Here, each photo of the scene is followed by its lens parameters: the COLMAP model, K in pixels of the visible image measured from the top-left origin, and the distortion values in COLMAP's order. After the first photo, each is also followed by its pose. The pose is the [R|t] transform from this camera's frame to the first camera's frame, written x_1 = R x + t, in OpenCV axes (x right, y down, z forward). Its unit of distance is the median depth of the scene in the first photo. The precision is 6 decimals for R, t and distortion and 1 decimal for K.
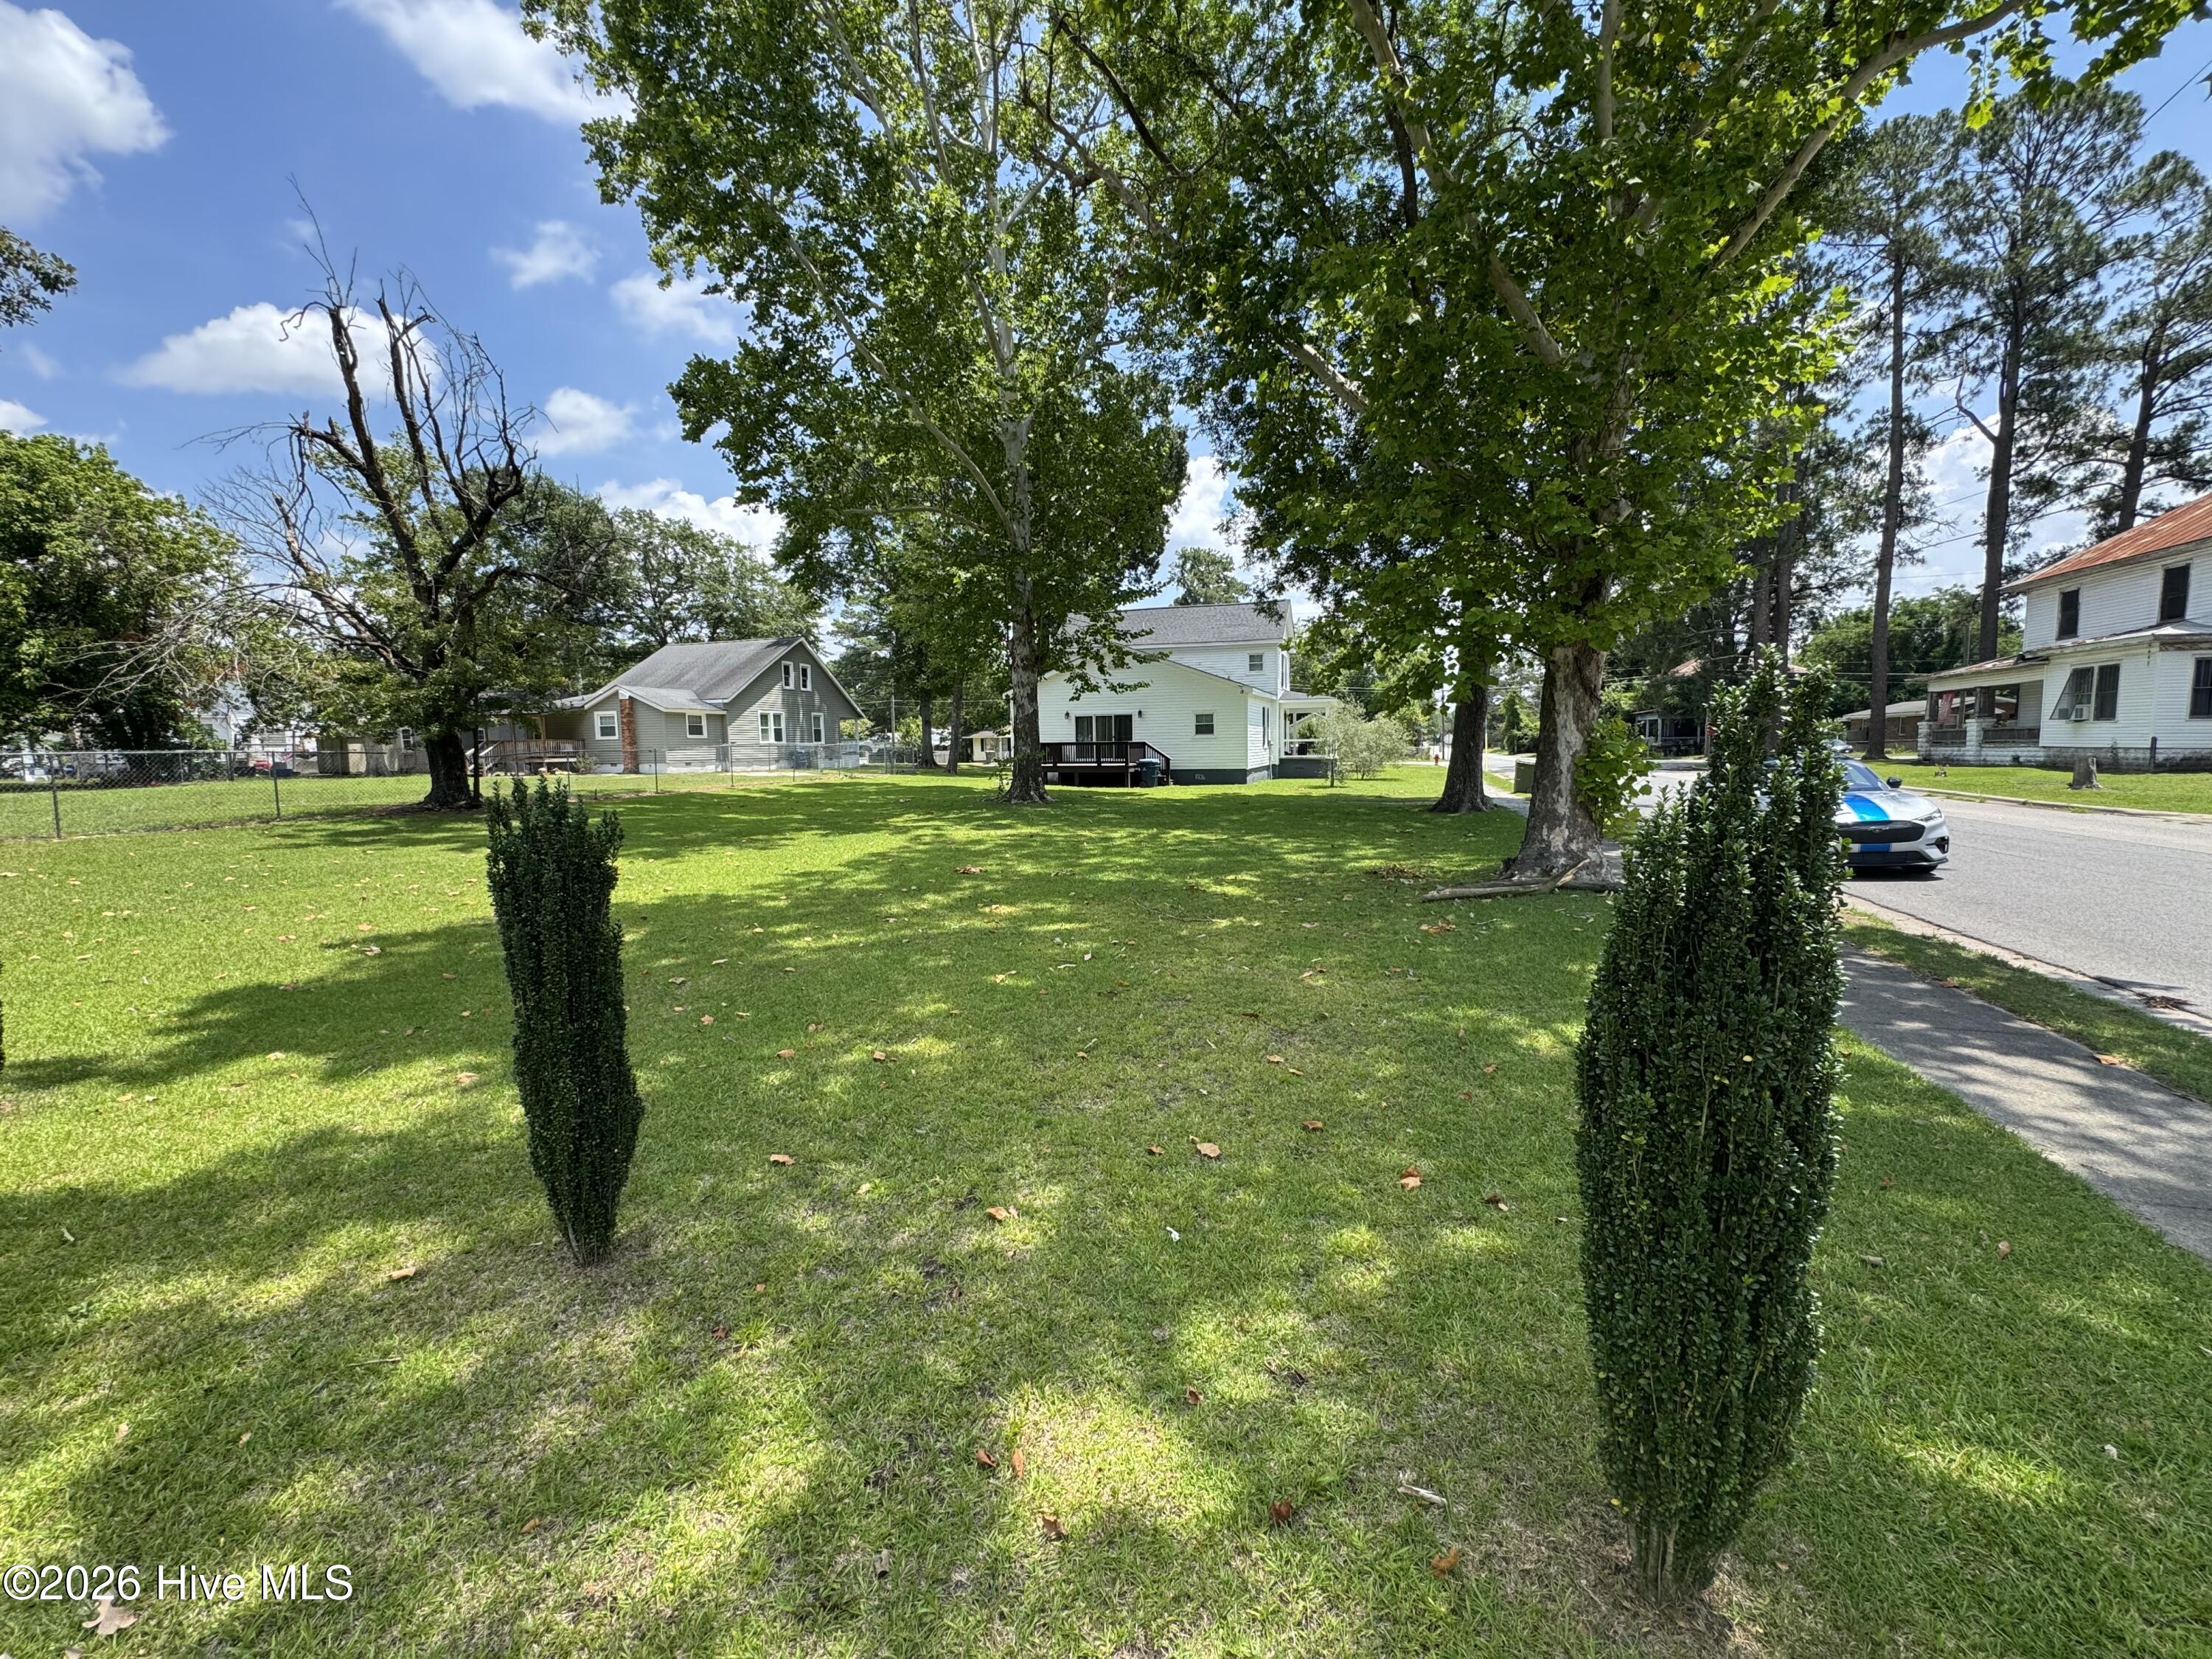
lens RADIAL K [[880.2, 0, 1105.6], [0, 880.2, 825.4], [0, 0, 1]] dist [0.000630, 0.000055]
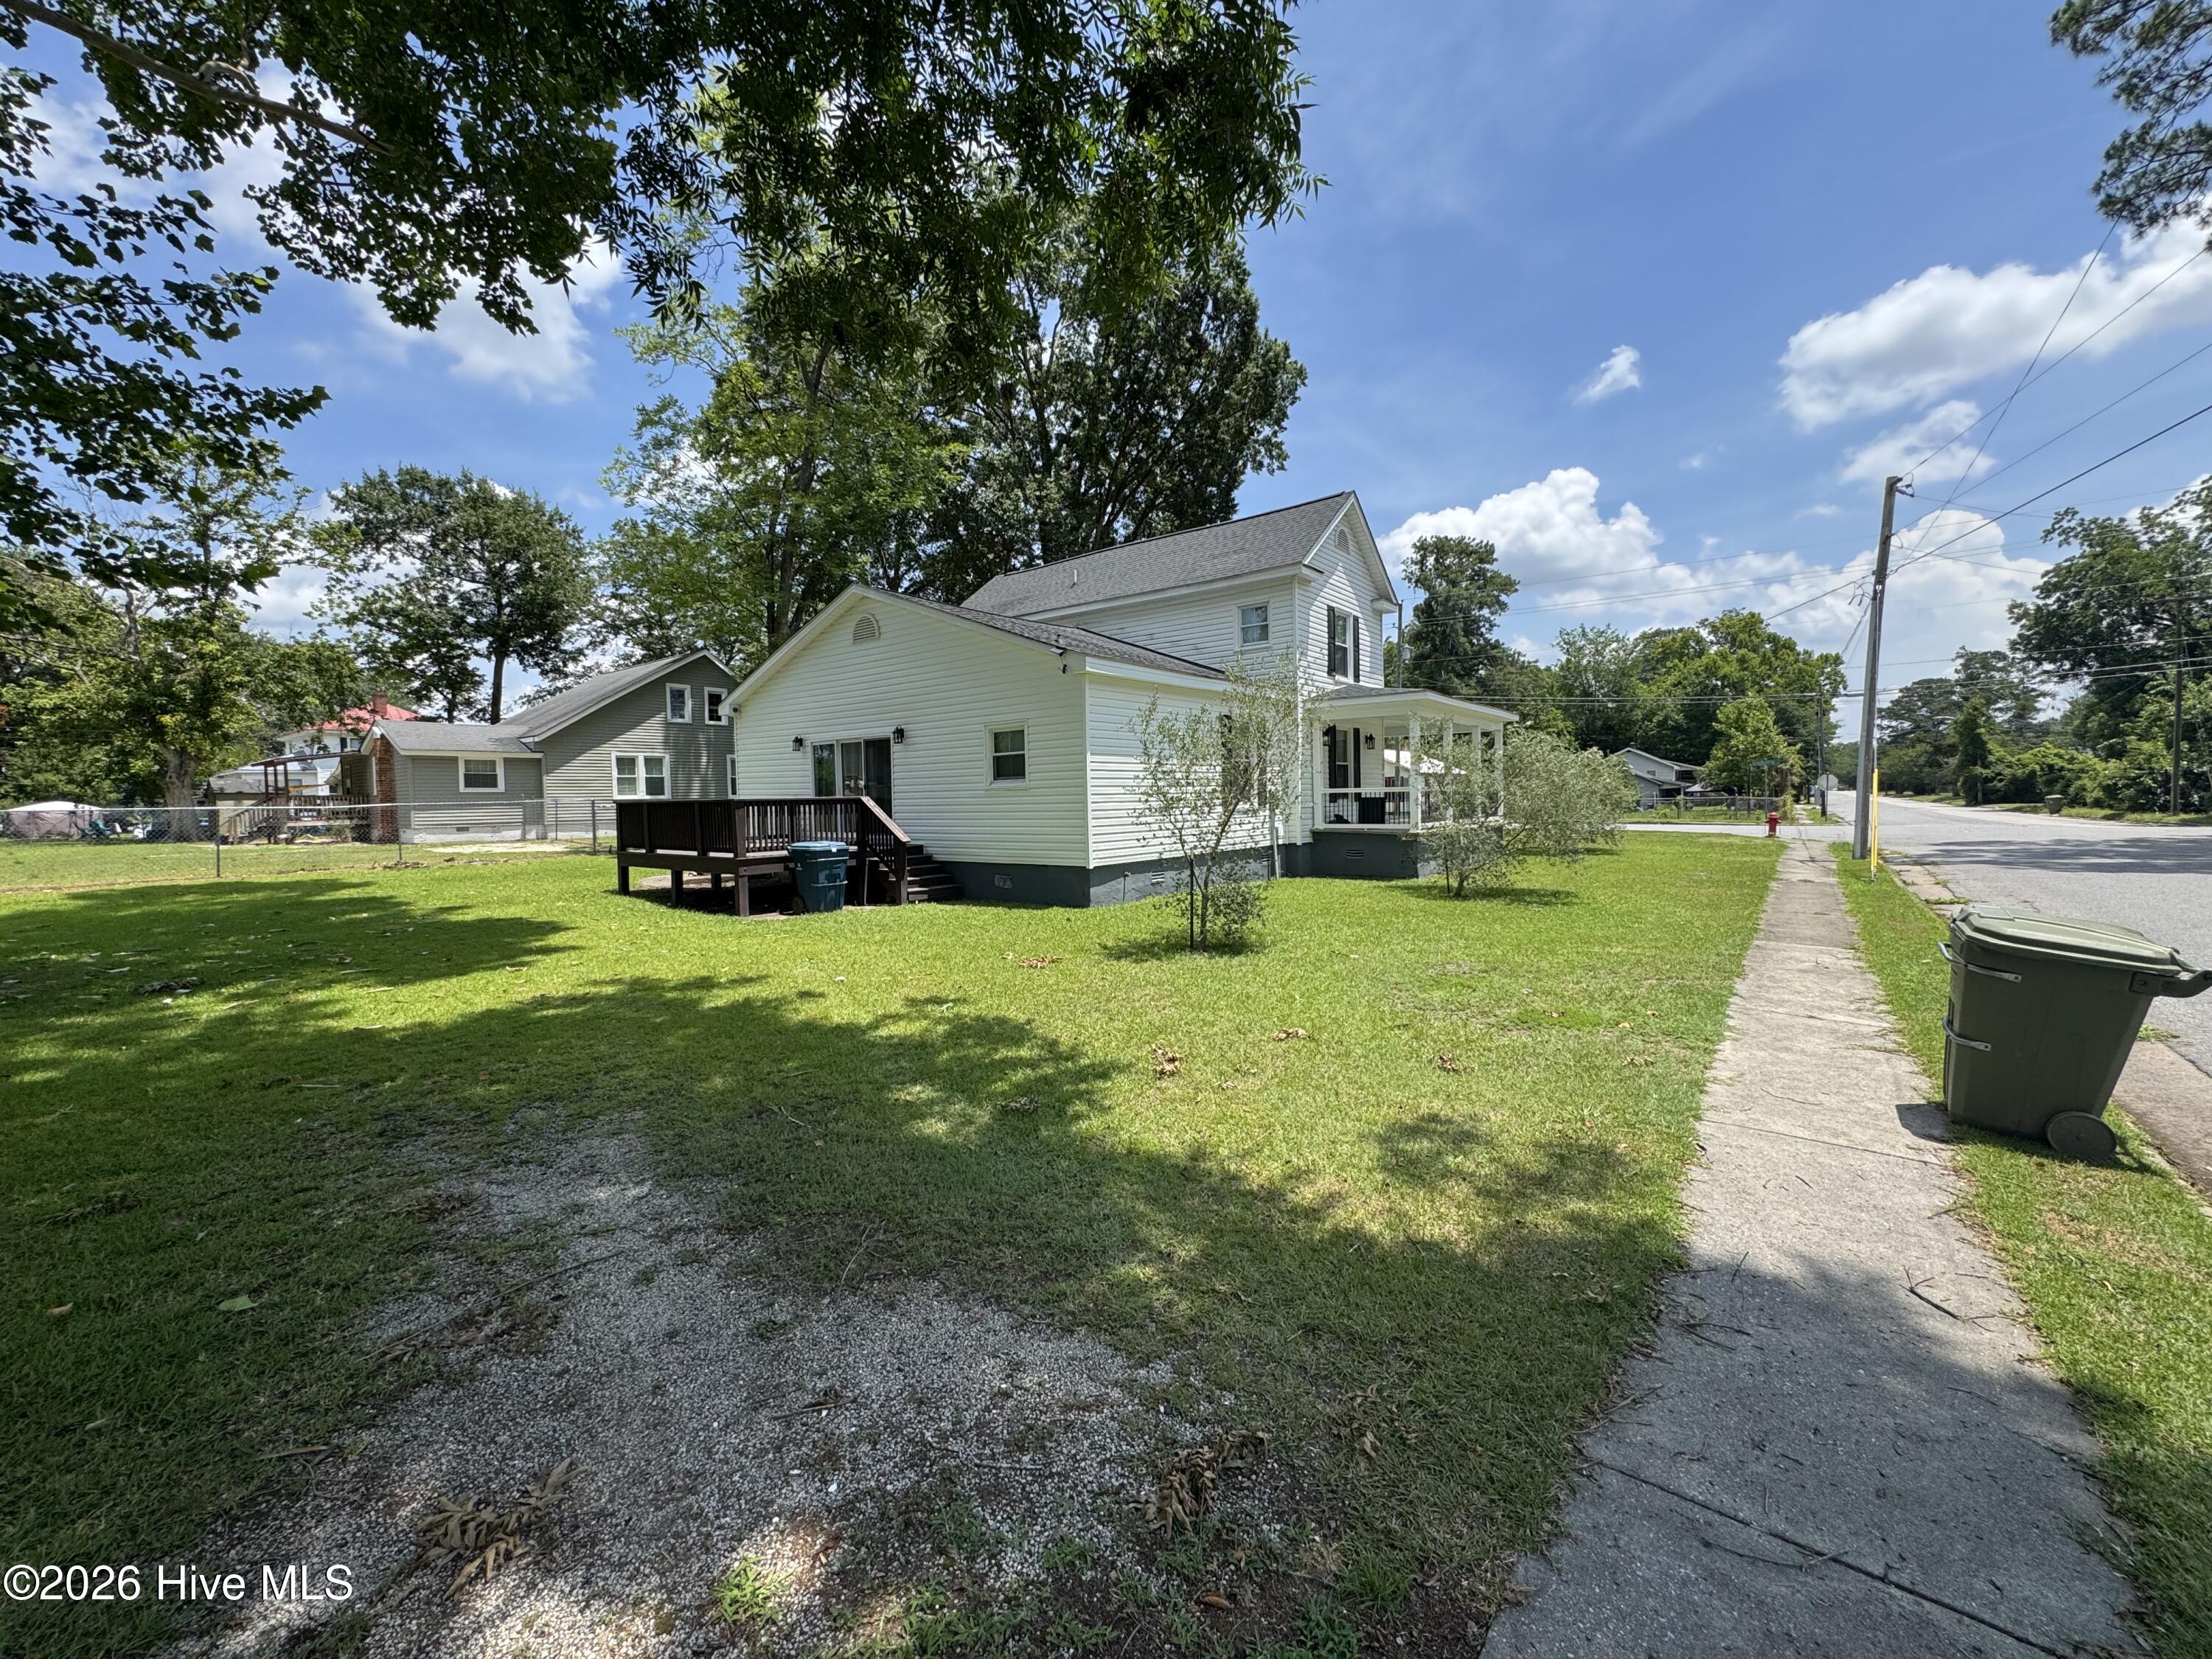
lens RADIAL K [[880.2, 0, 1105.6], [0, 880.2, 825.4], [0, 0, 1]] dist [0.000630, 0.000055]
pose [[0.940394, 0.007658, -0.340002, 0.226924], [-0.026114, 0.998421, -0.049739, -0.048734], [0.339084, 0.055653, 0.939108, 0.490999]]
